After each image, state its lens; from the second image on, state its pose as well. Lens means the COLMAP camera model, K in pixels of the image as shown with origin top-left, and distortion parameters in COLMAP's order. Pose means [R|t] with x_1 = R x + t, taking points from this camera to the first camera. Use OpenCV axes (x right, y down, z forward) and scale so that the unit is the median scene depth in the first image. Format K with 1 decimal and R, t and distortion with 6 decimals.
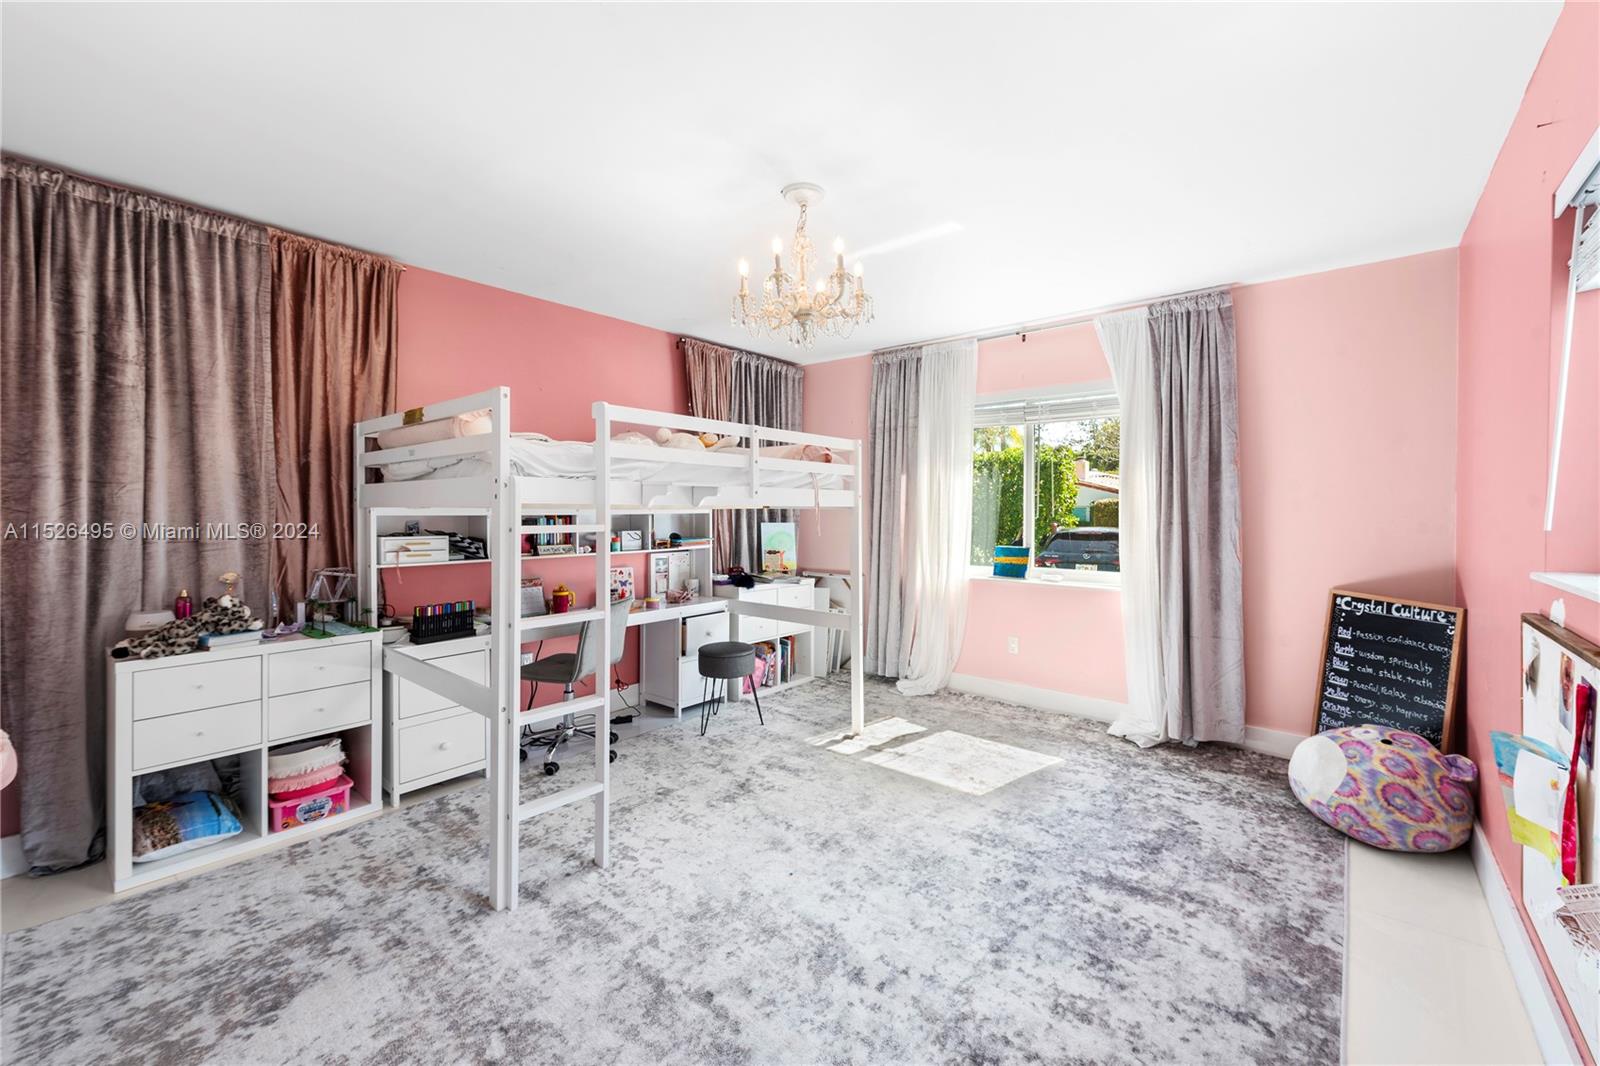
lens RADIAL K [[634.2, 0, 802.6], [0, 634.2, 535.0], [0, 0, 1]] dist [0.002096, -0.000141]
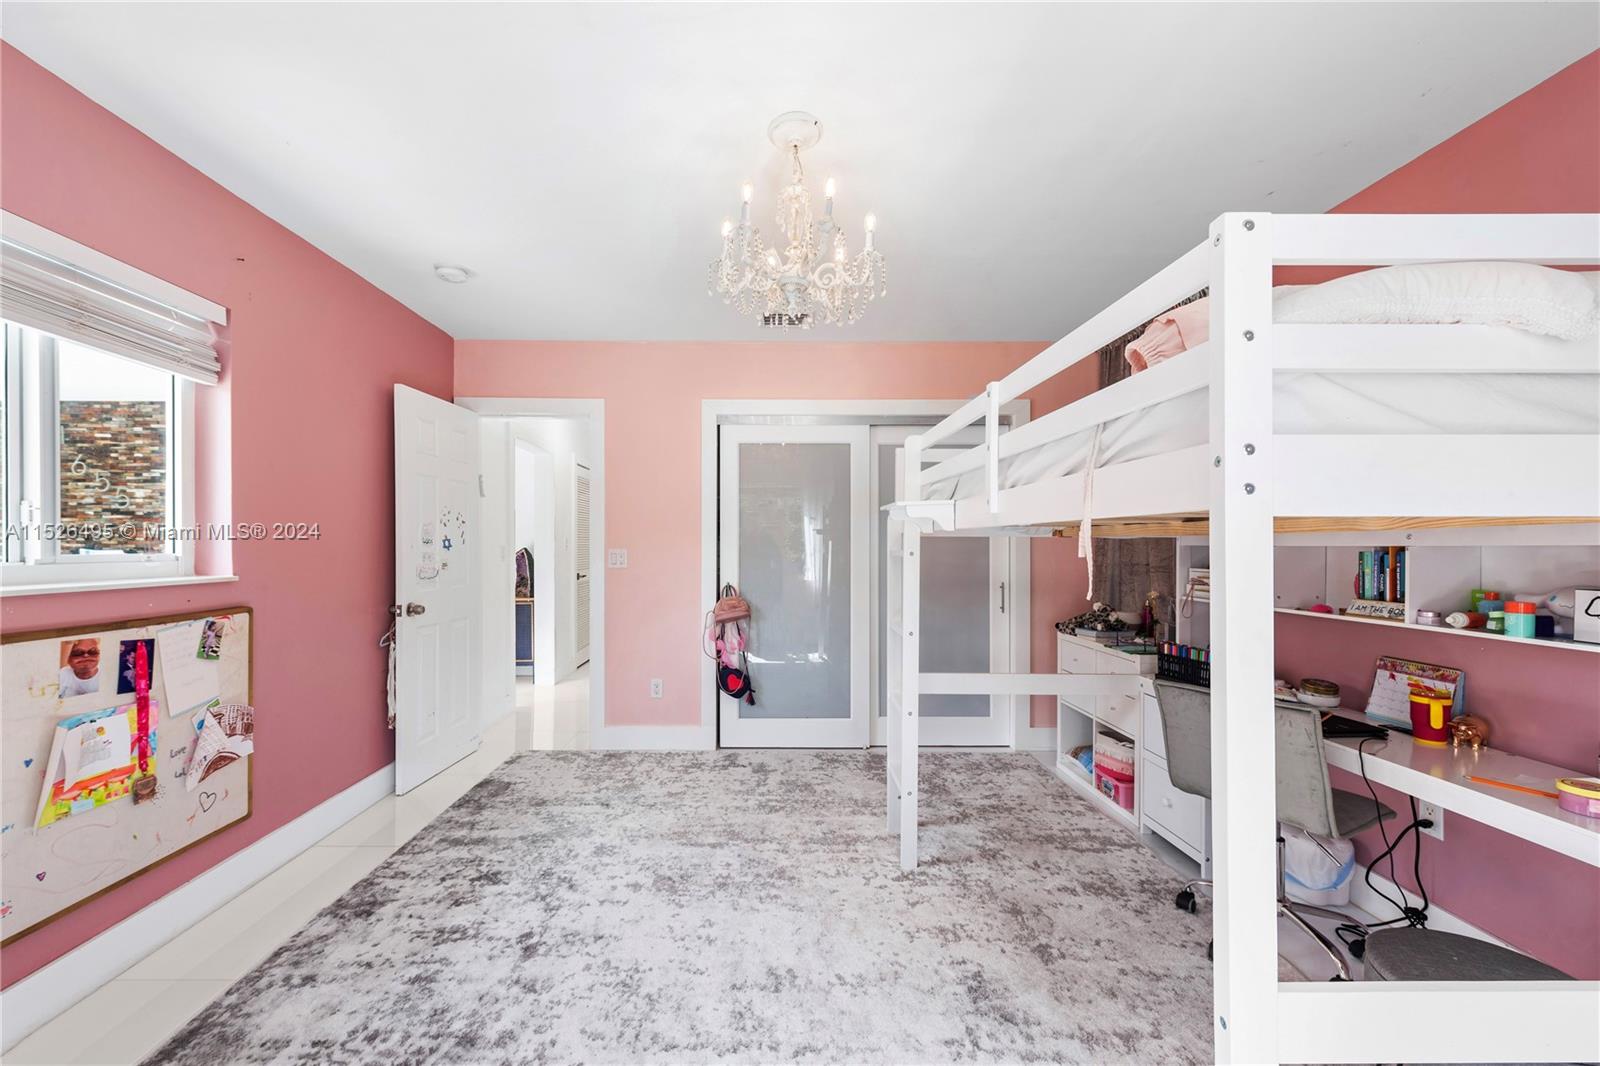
lens RADIAL K [[634.2, 0, 802.6], [0, 634.2, 535.0], [0, 0, 1]] dist [0.002096, -0.000141]
pose [[-0.724789, -0.015353, -0.688800, 0.567062], [-0.032309, 0.999409, 0.011721, -0.056670], [0.688213, 0.030750, -0.724857, 1.629051]]
